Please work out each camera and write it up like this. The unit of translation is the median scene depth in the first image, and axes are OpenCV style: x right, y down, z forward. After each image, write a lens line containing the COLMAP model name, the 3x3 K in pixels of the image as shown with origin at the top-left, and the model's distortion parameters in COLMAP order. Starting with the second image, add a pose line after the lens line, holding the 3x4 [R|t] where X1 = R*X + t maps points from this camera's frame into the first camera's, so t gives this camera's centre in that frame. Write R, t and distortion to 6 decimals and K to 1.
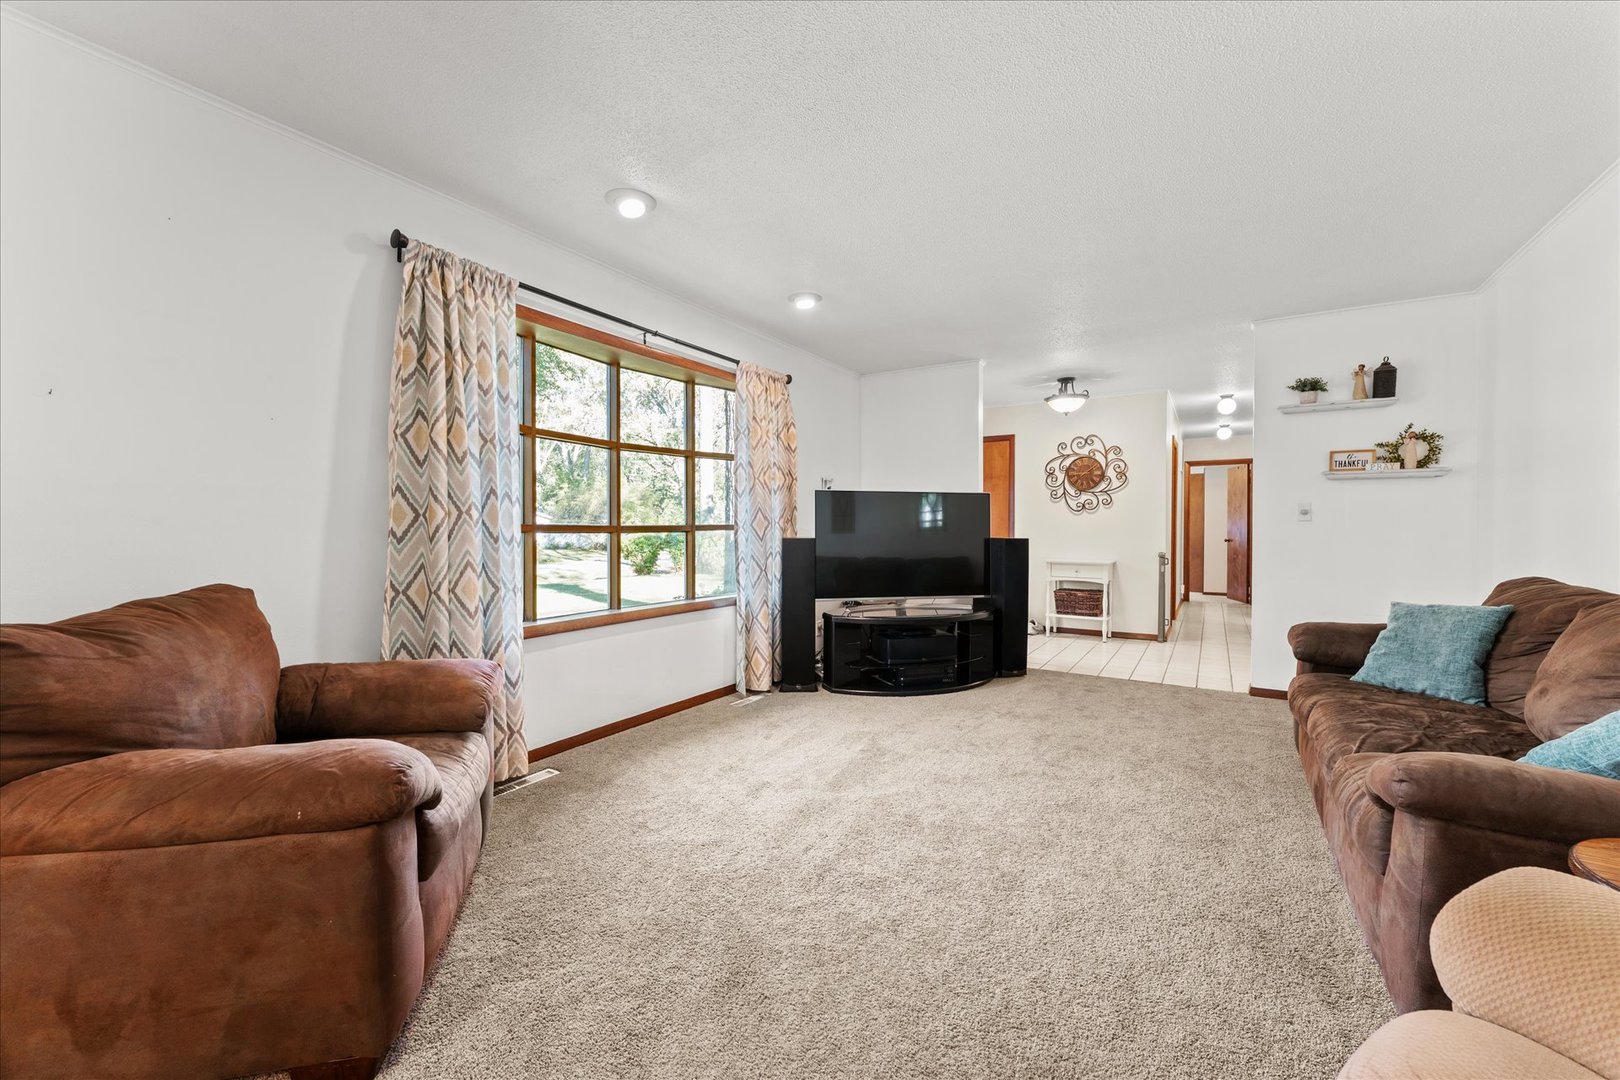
lens RADIAL K [[640.6, 0, 808.5], [0, 640.6, 535.4], [0, 0, 1]] dist [0.002573, -0.000284]
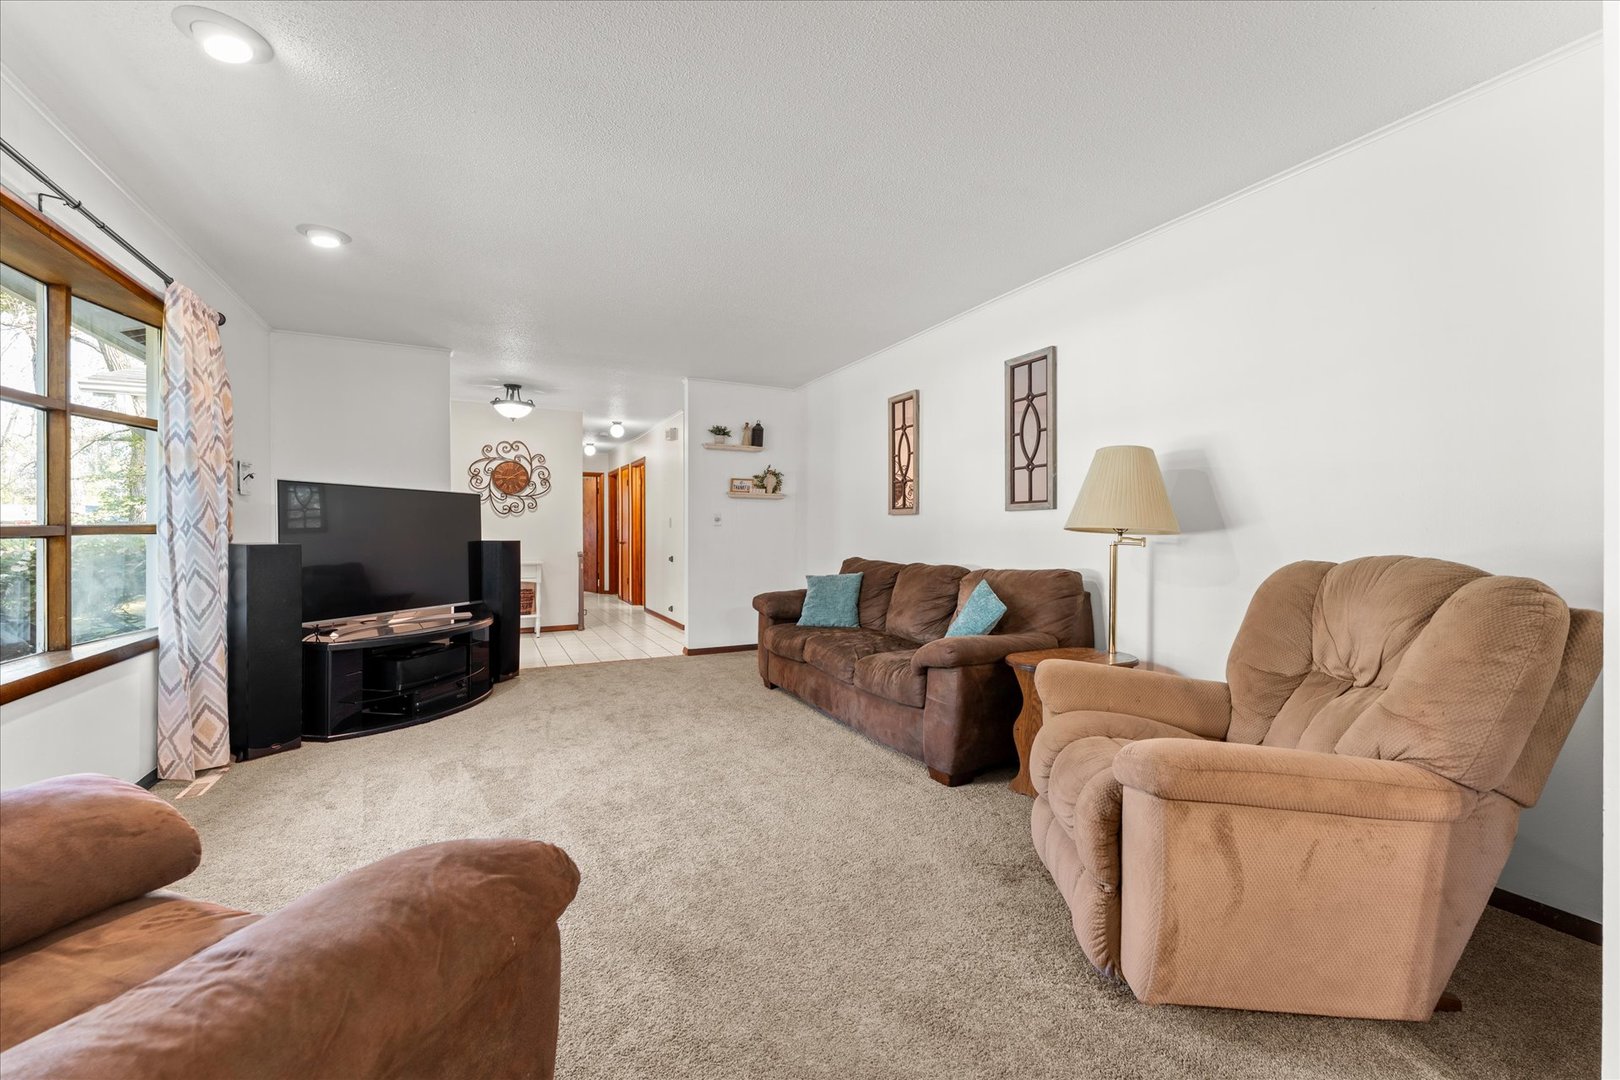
lens RADIAL K [[640.6, 0, 806.6], [0, 640.6, 535.3], [0, 0, 1]] dist [0.002573, -0.000284]
pose [[0.516066, -0.006701, 0.856522, -0.337238], [0.009071, 0.999956, 0.002357, -0.002873], [-0.856501, 0.006553, 0.516105, 0.098061]]
